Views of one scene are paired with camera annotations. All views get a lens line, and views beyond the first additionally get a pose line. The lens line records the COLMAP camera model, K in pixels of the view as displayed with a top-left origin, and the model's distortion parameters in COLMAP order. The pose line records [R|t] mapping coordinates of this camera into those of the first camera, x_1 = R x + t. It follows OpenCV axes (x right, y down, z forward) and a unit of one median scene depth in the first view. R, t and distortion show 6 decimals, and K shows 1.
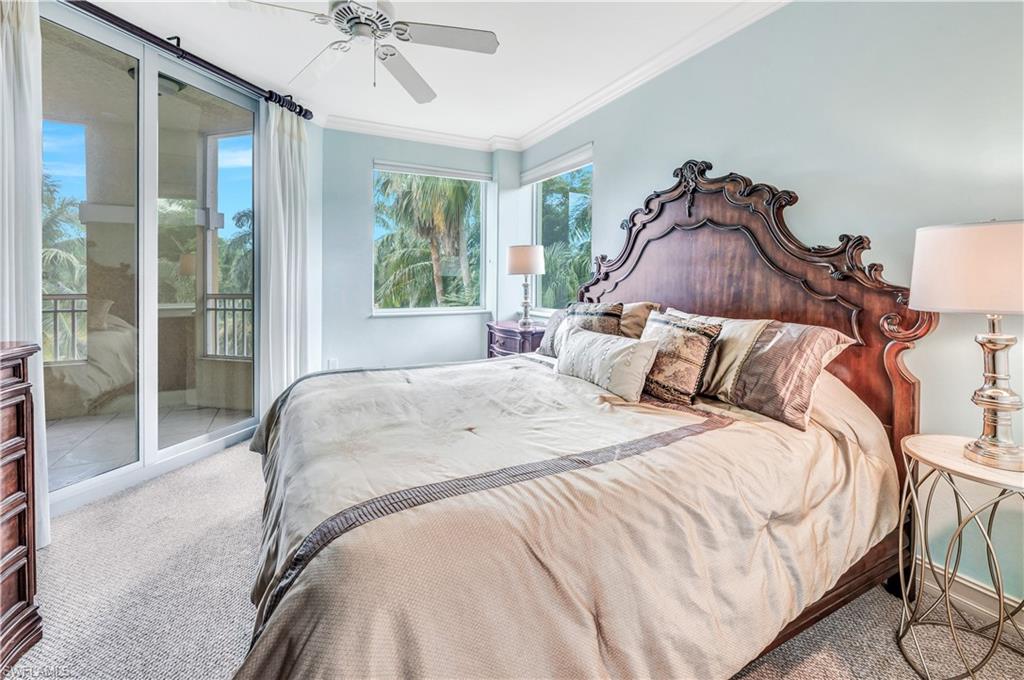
lens RADIAL K [[424.7, 0, 514.8], [0, 424.7, 286.2], [0, 0, 1]] dist [-0.000069, -0.000131]
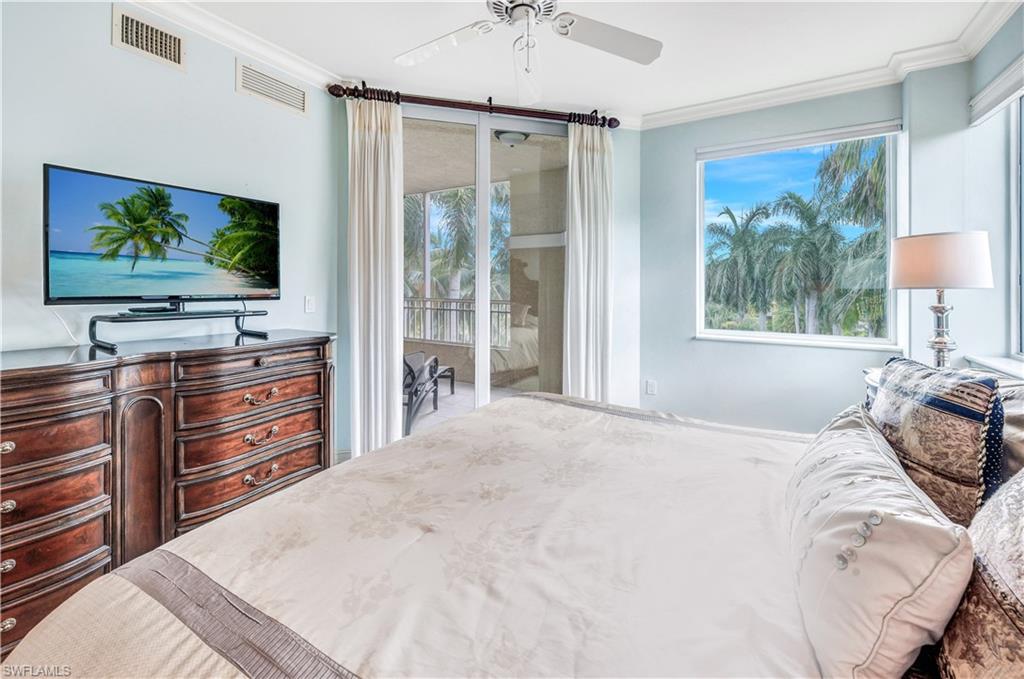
lens RADIAL K [[424.7, 0, 514.8], [0, 424.7, 285.7], [0, 0, 1]] dist [-0.000069, -0.000131]
pose [[0.526810, 0.001556, -0.849982, 0.196931], [-0.016881, 0.999820, -0.008633, -0.017950], [0.849816, 0.018897, 0.526741, 0.272886]]
